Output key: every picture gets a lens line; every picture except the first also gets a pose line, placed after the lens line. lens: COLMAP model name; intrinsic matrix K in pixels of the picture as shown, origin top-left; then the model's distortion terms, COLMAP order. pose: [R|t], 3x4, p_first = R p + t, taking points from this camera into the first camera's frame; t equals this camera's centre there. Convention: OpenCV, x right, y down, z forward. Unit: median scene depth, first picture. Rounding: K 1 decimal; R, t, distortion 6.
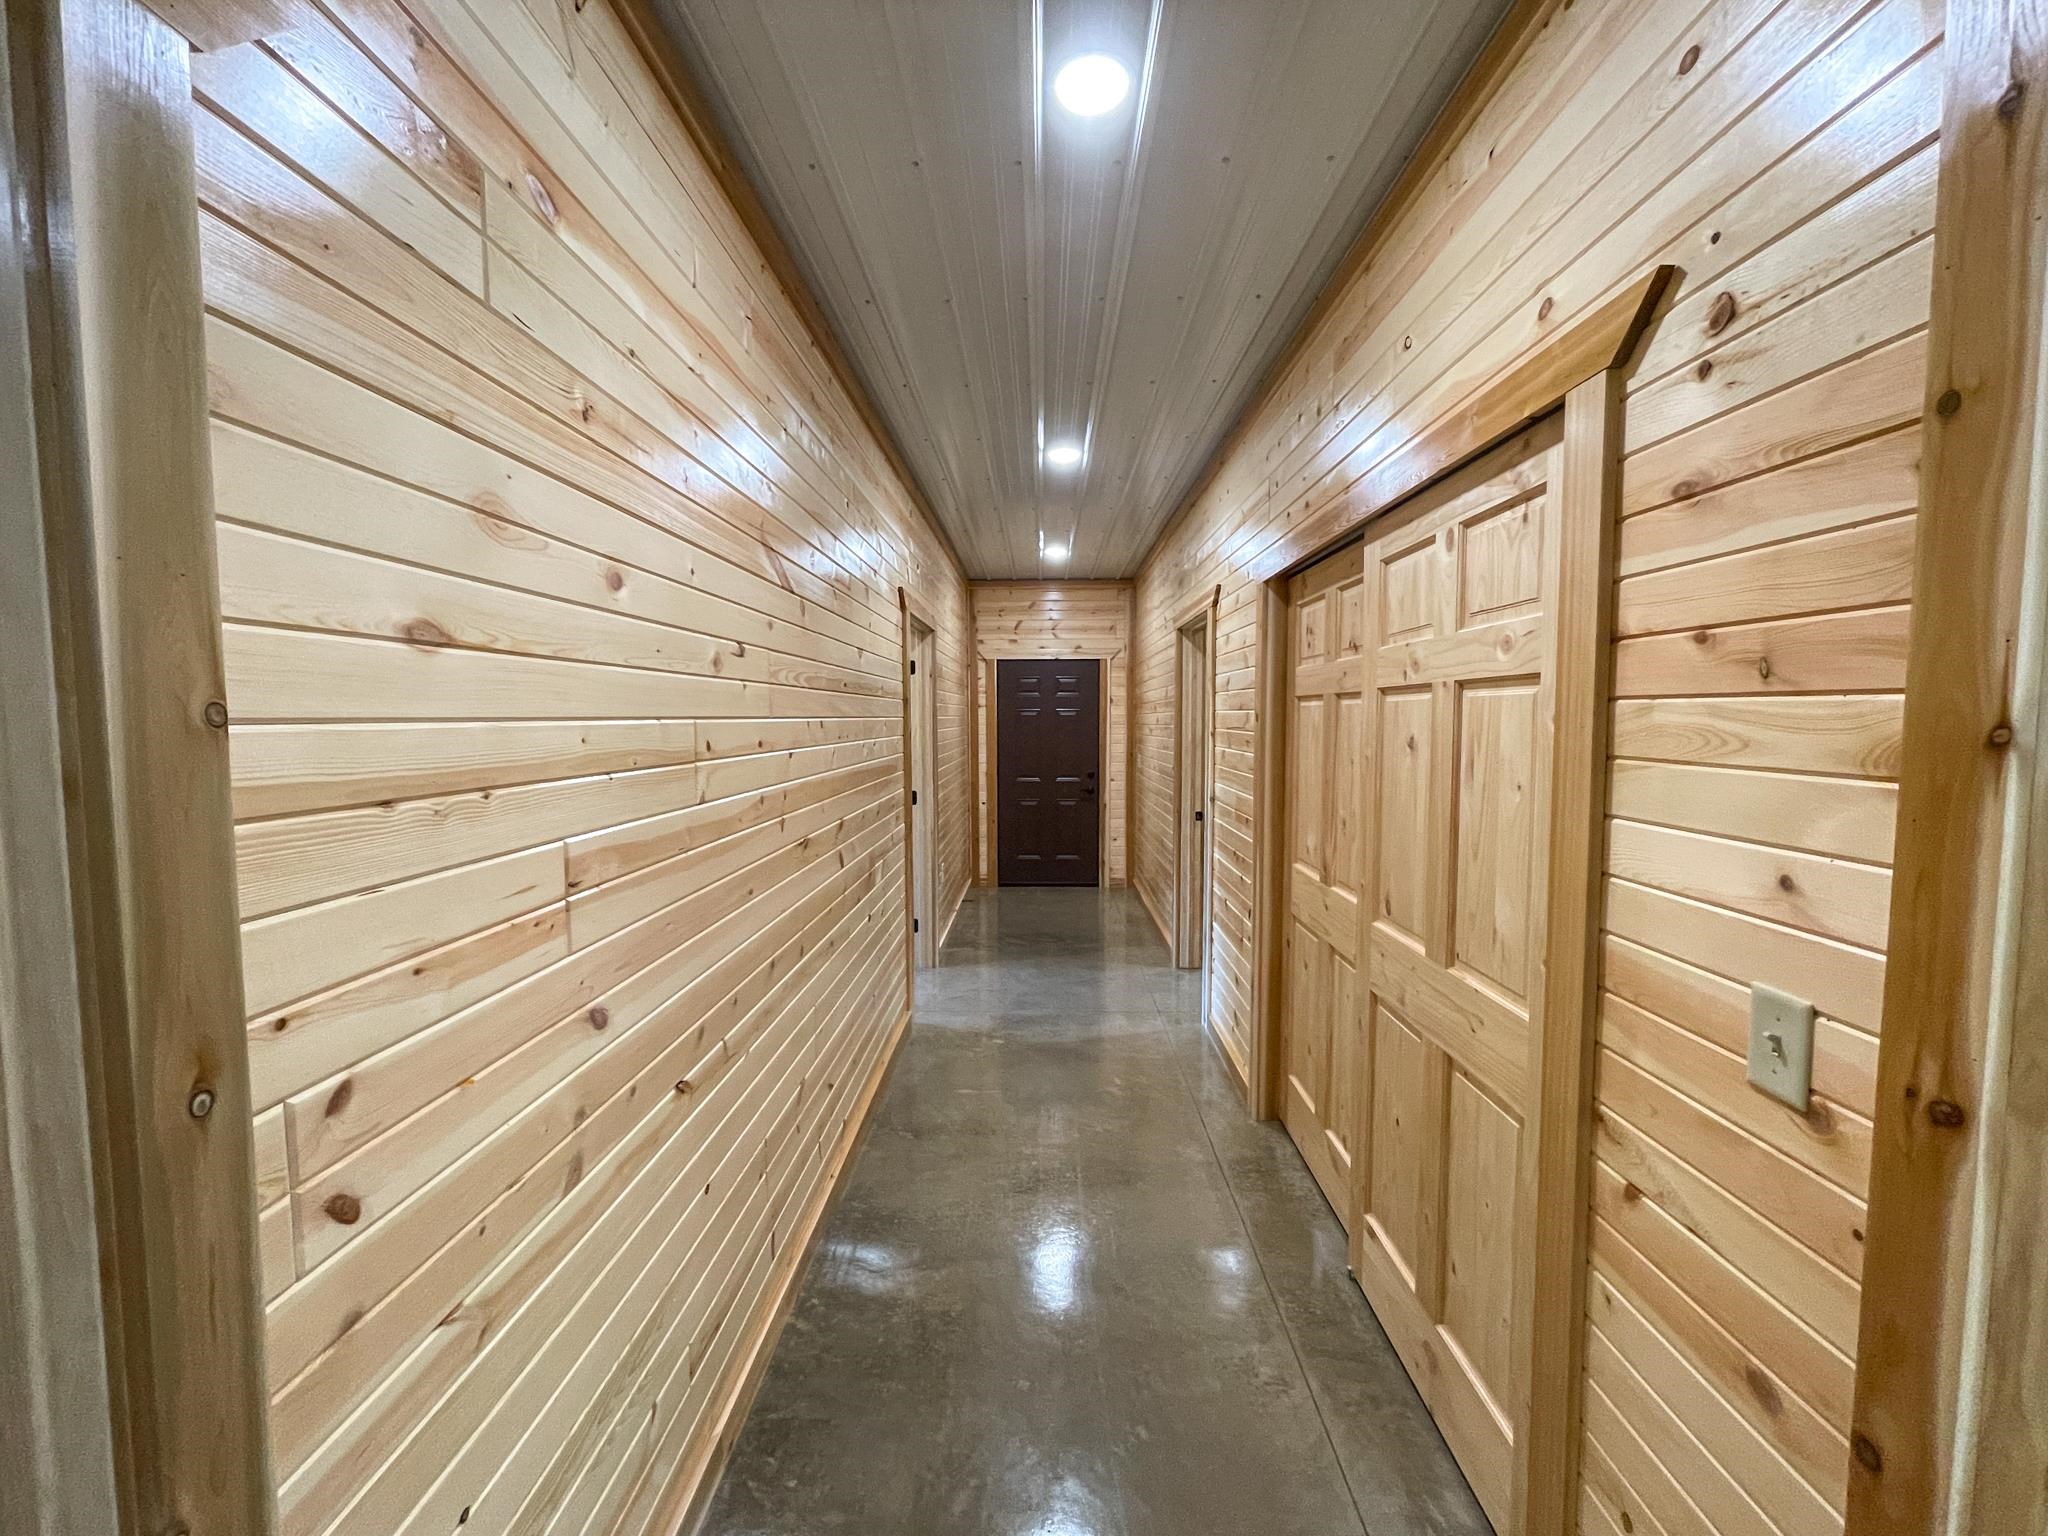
lens RADIAL K [[828.7, 0, 1025.0], [0, 828.7, 766.3], [0, 0, 1]] dist [-0.003073, -0.000420]
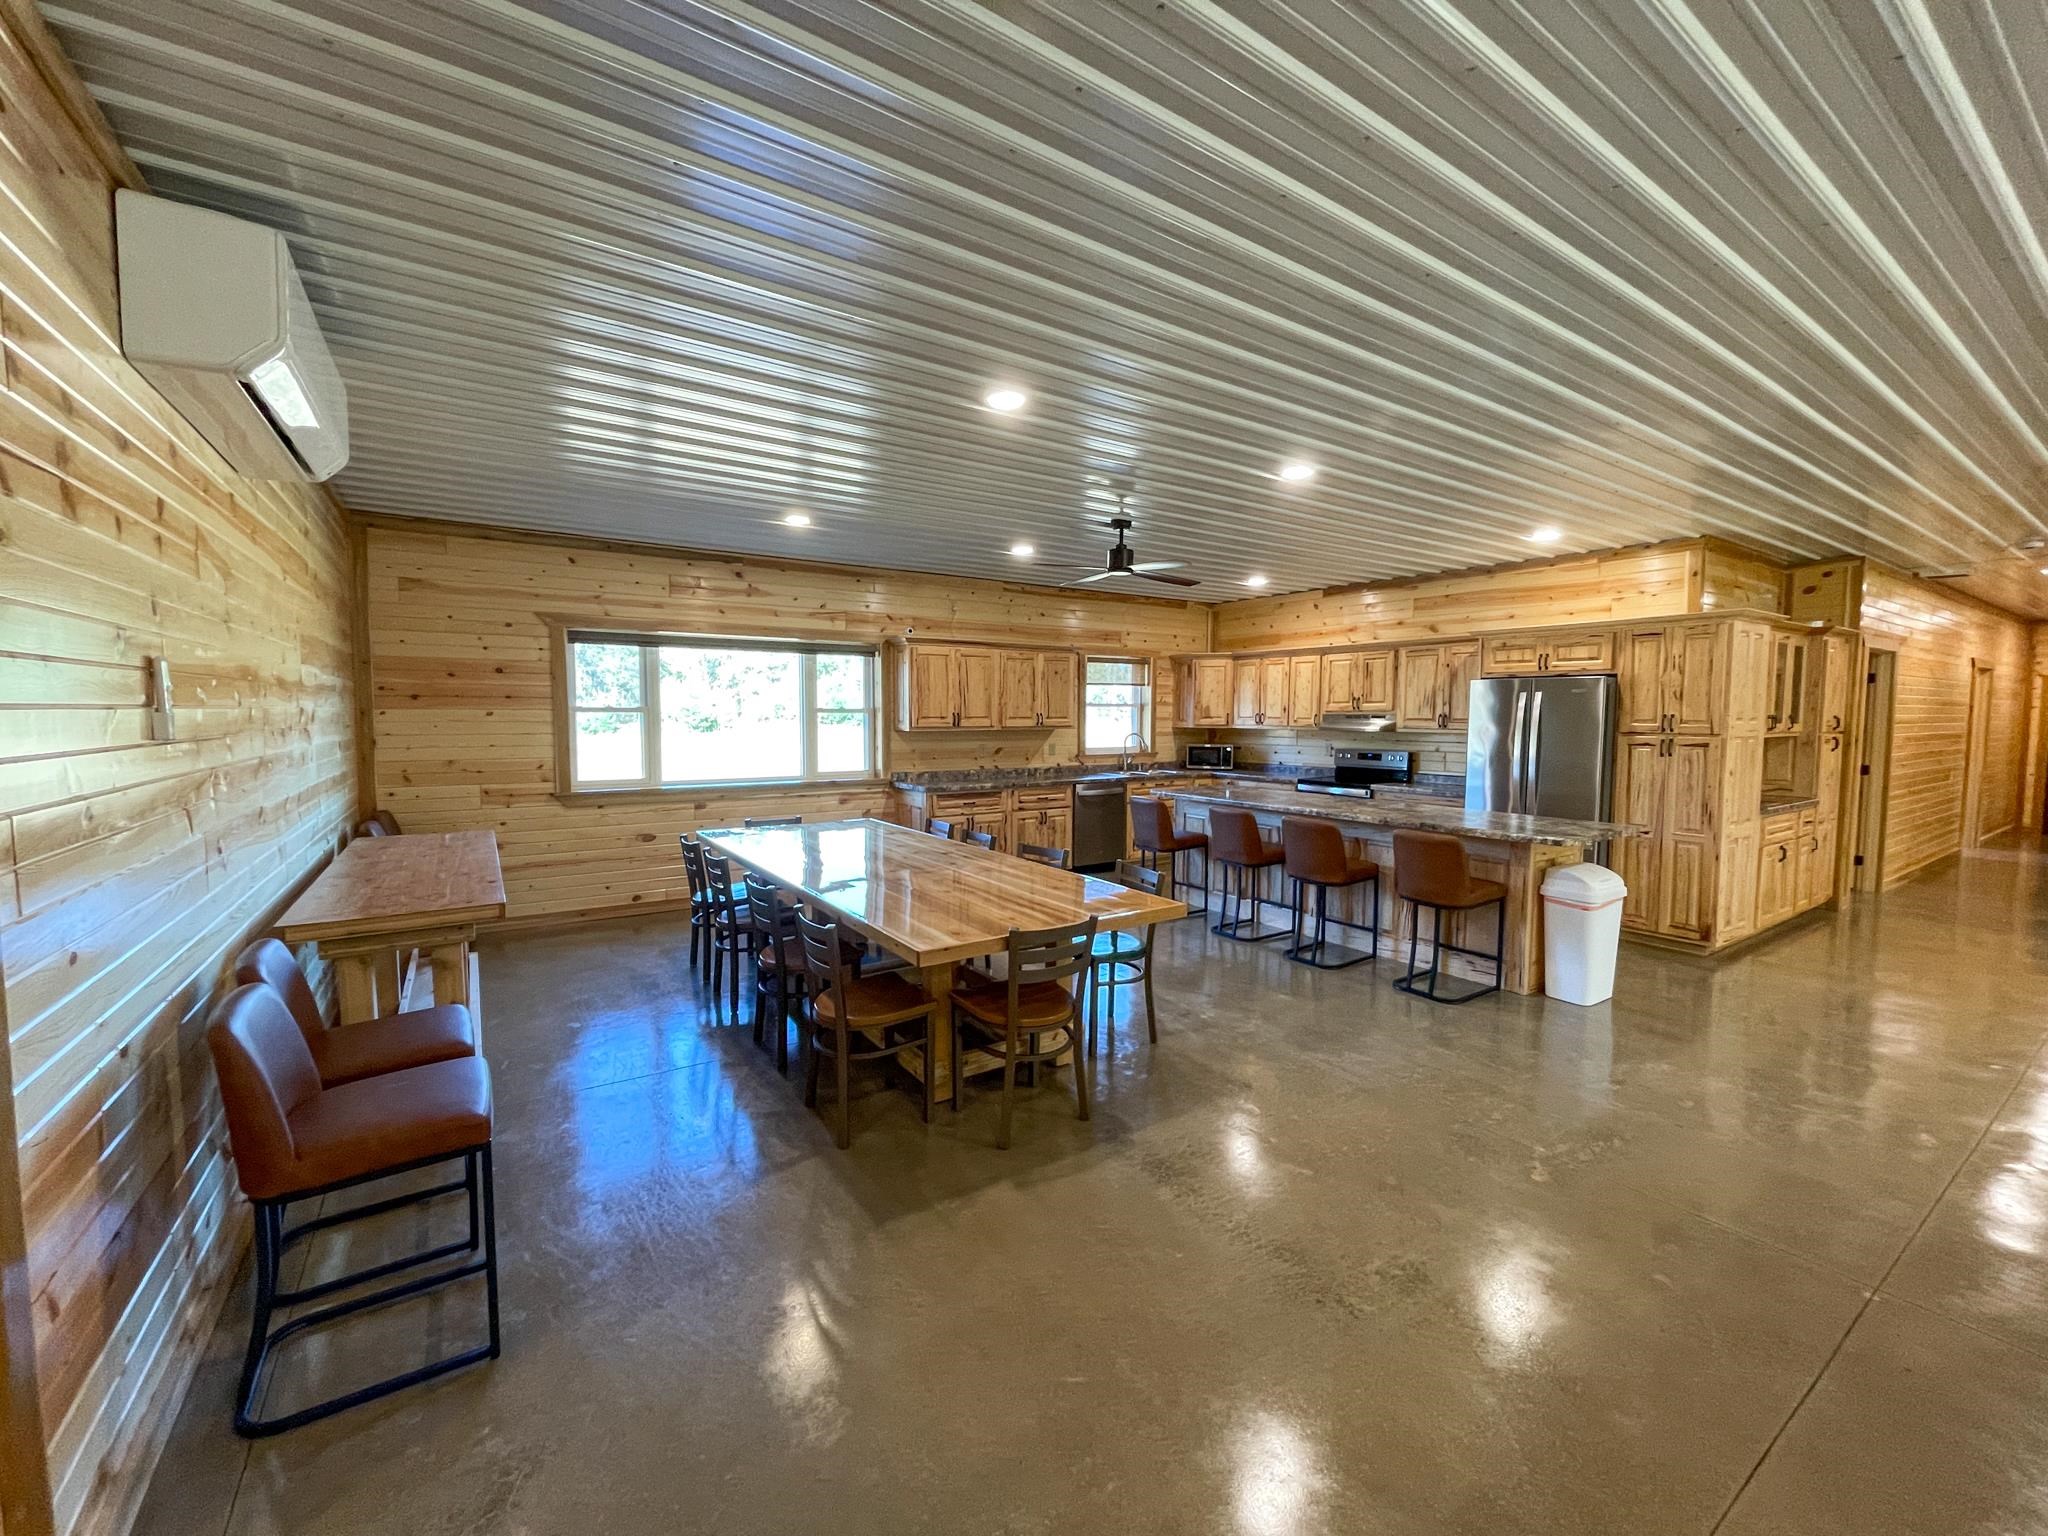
lens RADIAL K [[828.7, 0, 1025.7], [0, 828.7, 767.0], [0, 0, 1]] dist [-0.003073, -0.000420]
pose [[0.573012, 0.061018, -0.817272, 0.142187], [-0.054613, 0.997851, 0.036209, 0.089540], [0.817725, 0.023886, 0.575113, -1.505938]]
